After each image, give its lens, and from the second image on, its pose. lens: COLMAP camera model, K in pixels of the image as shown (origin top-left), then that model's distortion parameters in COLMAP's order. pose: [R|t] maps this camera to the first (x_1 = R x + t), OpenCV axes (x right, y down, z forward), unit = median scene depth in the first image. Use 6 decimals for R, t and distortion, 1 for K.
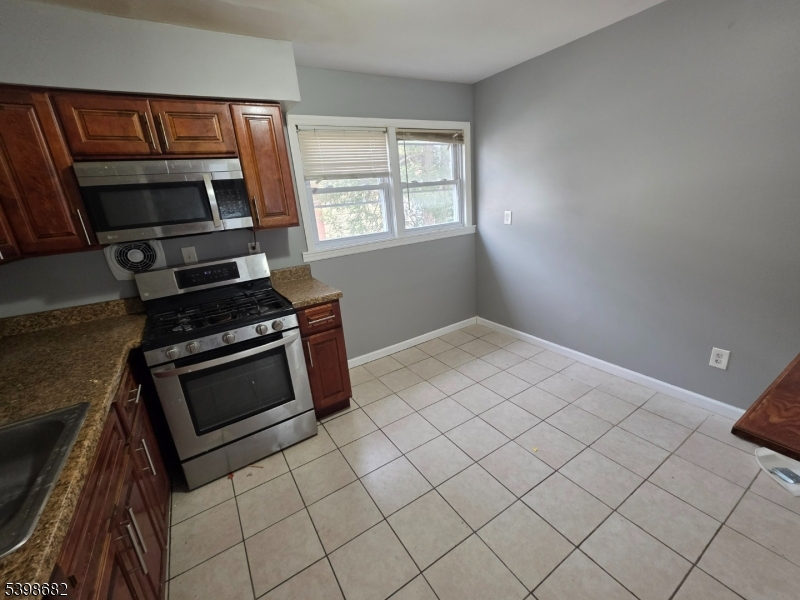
lens RADIAL K [[338.2, 0, 404.1], [0, 338.2, 296.2], [0, 0, 1]] dist [0.002303, -0.001015]
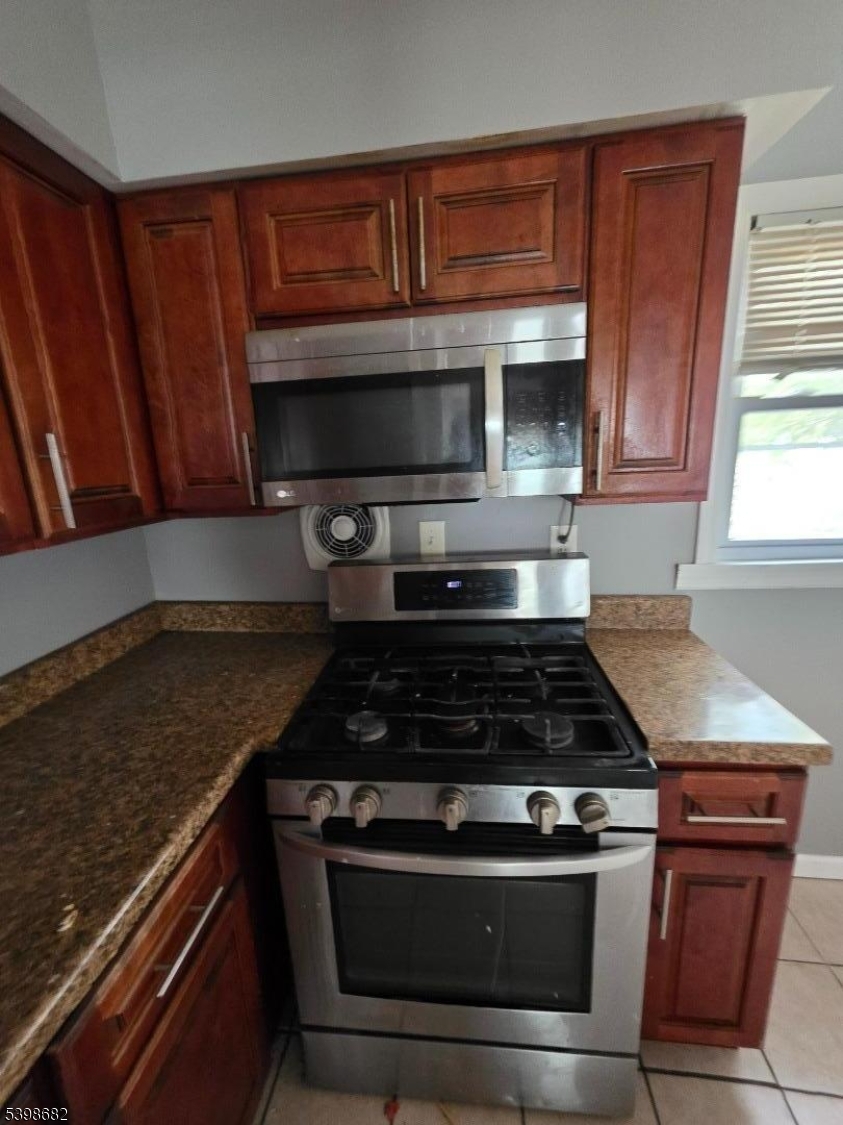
lens RADIAL K [[475.6, 0, 416.9], [0, 475.6, 566.5], [0, 0, 1]] dist [0.002303, -0.001015]
pose [[0.774658, 0.187550, -0.603928, -0.264645], [-0.197742, 0.978959, 0.050372, -0.123304], [0.600668, 0.080401, 0.795445, 0.508668]]
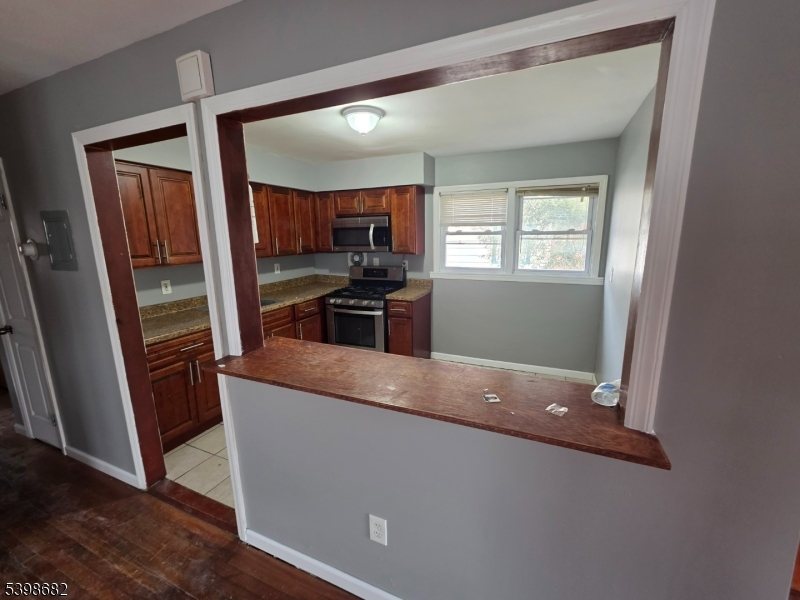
lens RADIAL K [[338.2, 0, 411.4], [0, 338.2, 298.6], [0, 0, 1]] dist [0.002303, -0.001015]
pose [[0.561840, 0.231229, -0.794272, 1.183369], [-0.270612, 0.958688, 0.087673, -0.159643], [0.781732, 0.165681, 0.601203, 0.029241]]
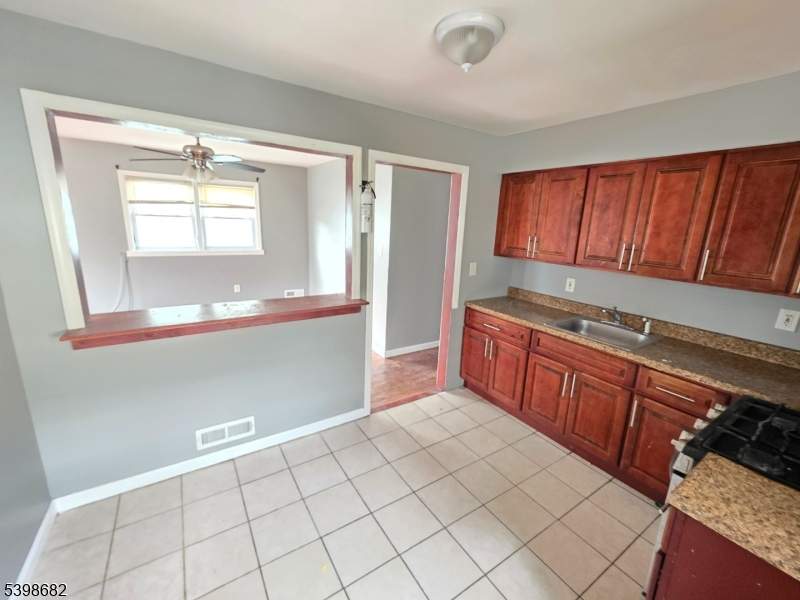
lens RADIAL K [[338.2, 0, 404.7], [0, 338.2, 298.8], [0, 0, 1]] dist [0.002303, -0.001015]
pose [[-0.999137, 0.041525, 0.001290, 0.160987], [0.036724, 0.868230, 0.494801, -0.497290], [0.019426, 0.494421, -0.869005, 1.356426]]
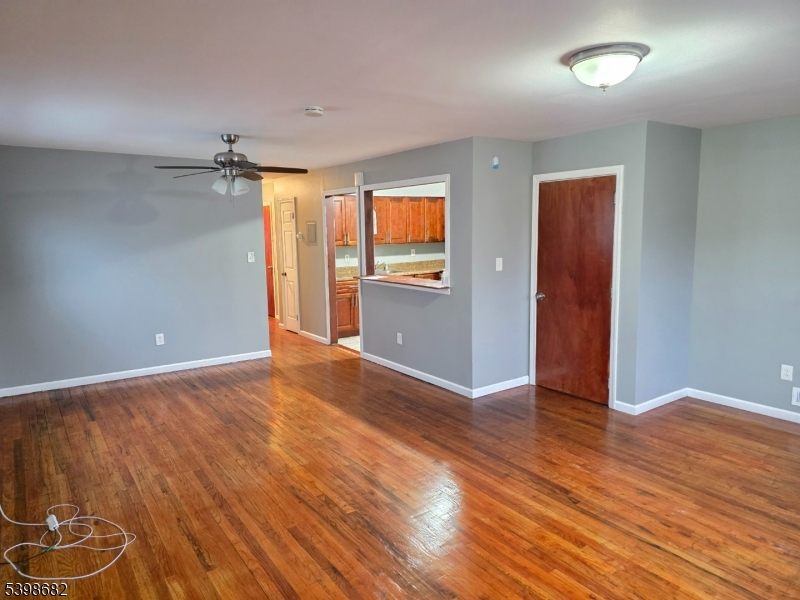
lens RADIAL K [[540.2, 0, 394.1], [0, 540.2, 304.5], [0, 0, 1]] dist [0.076241, -0.006675]
pose [[0.039994, 0.227929, -0.972856, 3.584617], [-0.272120, 0.939318, 0.208884, -0.430534], [0.961432, 0.256380, 0.099591, 0.094029]]
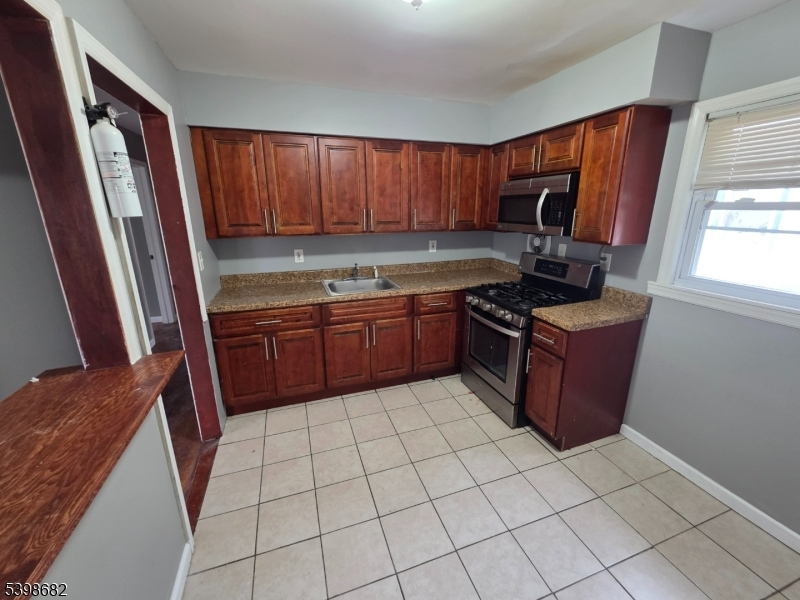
lens RADIAL K [[338.2, 0, 404.5], [0, 338.2, 299.1], [0, 0, 1]] dist [0.002303, -0.001015]
pose [[-0.228691, 0.338983, -0.912574, 0.747807], [-0.259228, 0.882365, 0.392725, -0.329909], [0.938350, 0.326377, -0.113915, 0.730582]]
